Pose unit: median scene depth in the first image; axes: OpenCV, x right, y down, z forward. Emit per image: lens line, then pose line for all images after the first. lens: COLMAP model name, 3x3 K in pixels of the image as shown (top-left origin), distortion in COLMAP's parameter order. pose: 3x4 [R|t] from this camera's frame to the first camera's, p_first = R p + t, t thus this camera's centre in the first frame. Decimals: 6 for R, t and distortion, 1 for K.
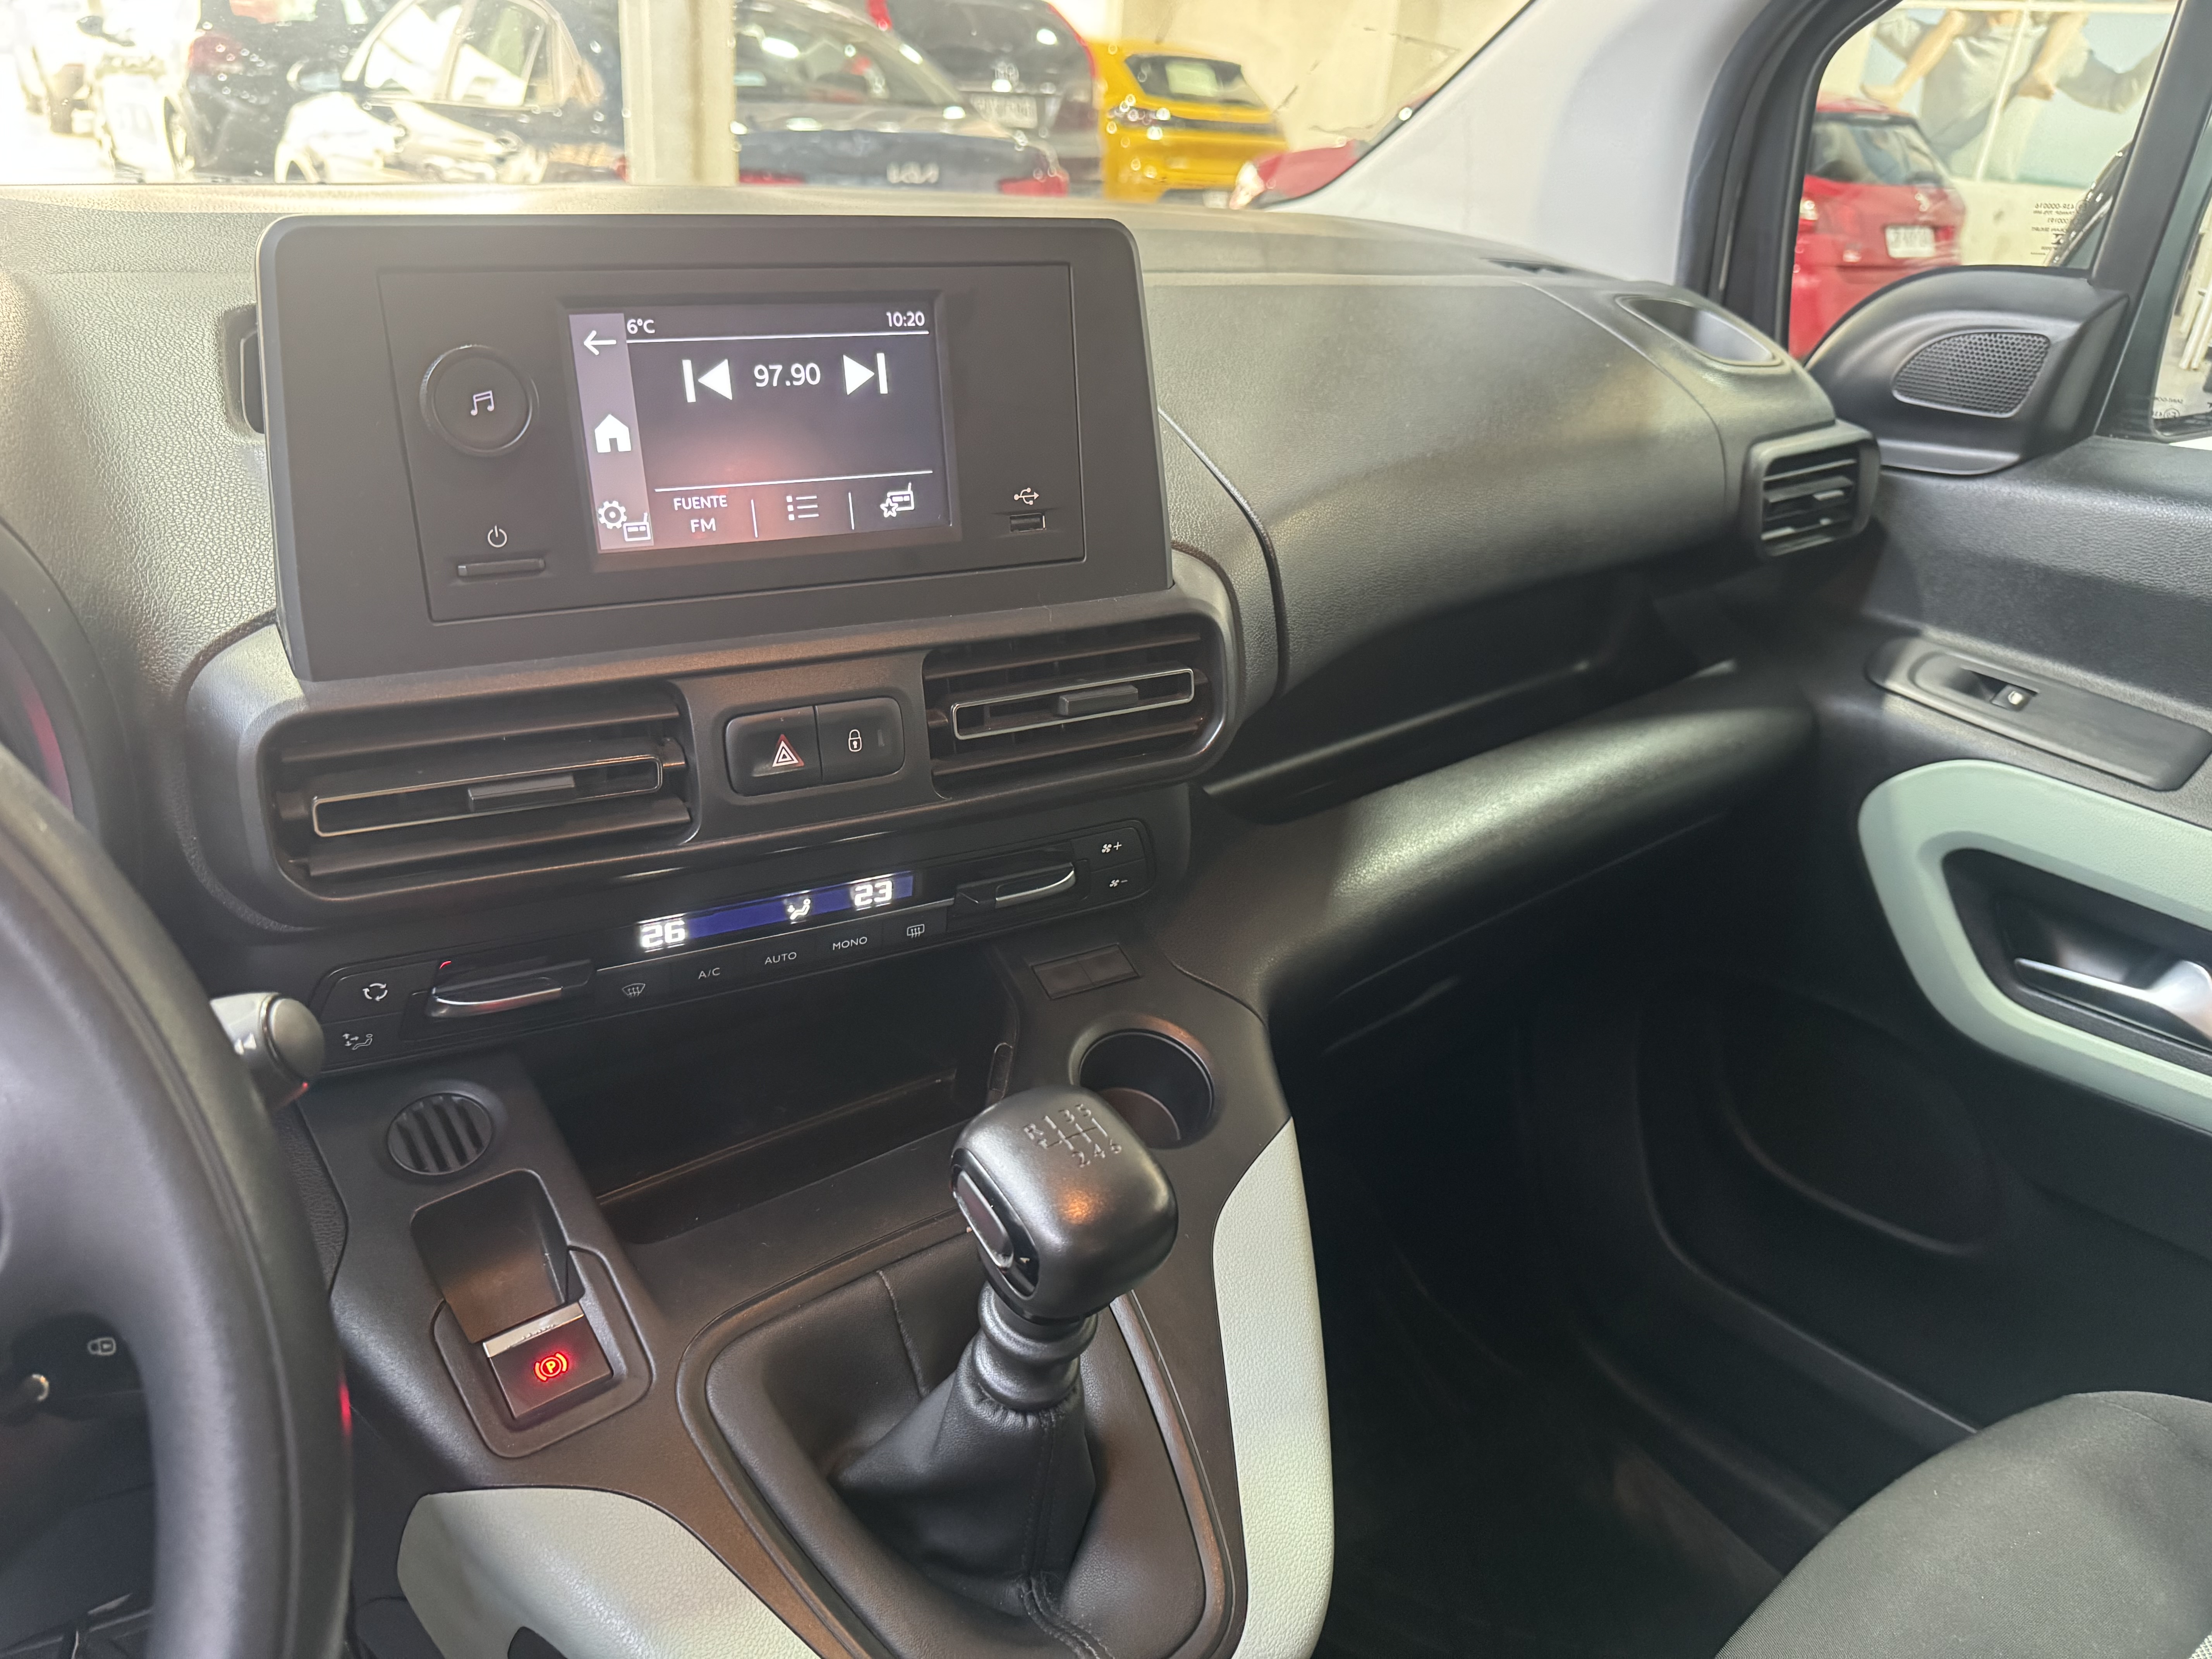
lens RADIAL K [[1575.0, 0, 1064.6], [0, 1575.0, 830.2], [0, 0, 1]] dist [0.087303, -0.096514]
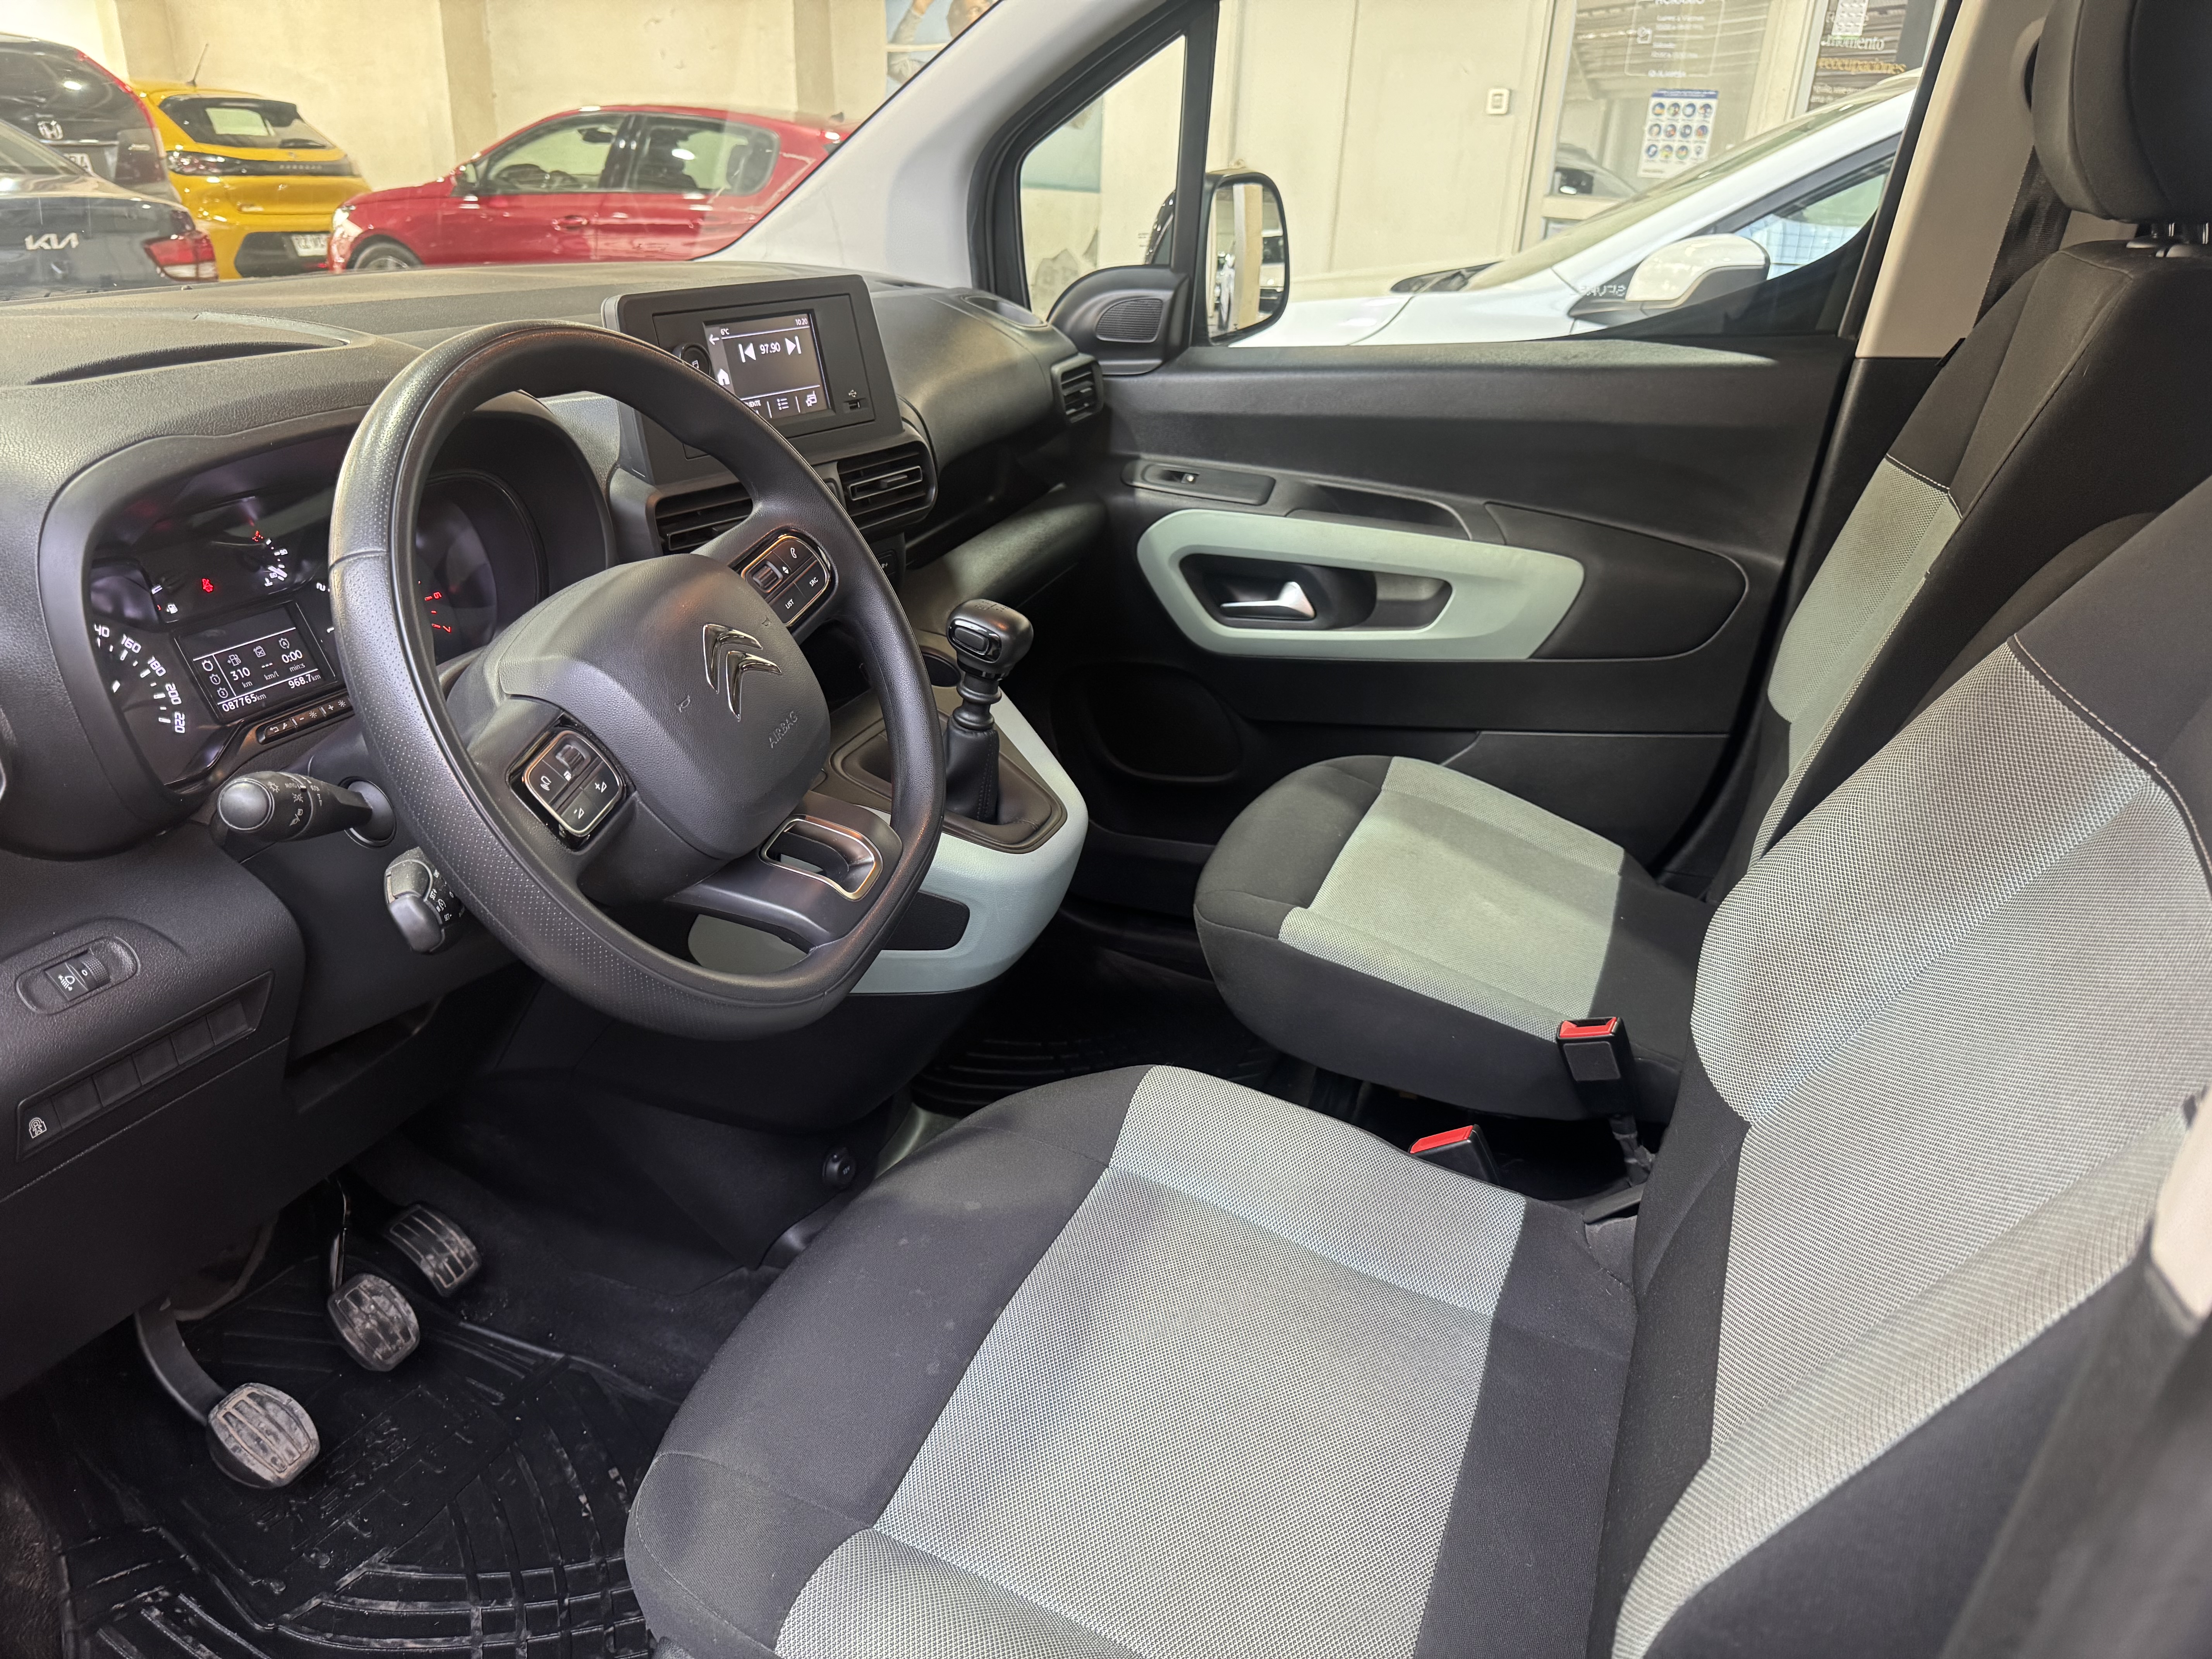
lens RADIAL K [[1575.0, 0, 1064.6], [0, 1575.0, 830.2], [0, 0, 1]] dist [0.087303, -0.096514]
pose [[0.857179, -0.235351, 0.458099, -0.541270], [0.241361, 0.969327, 0.046371, 0.208795], [-0.454961, 0.070819, 0.887691, -0.643566]]
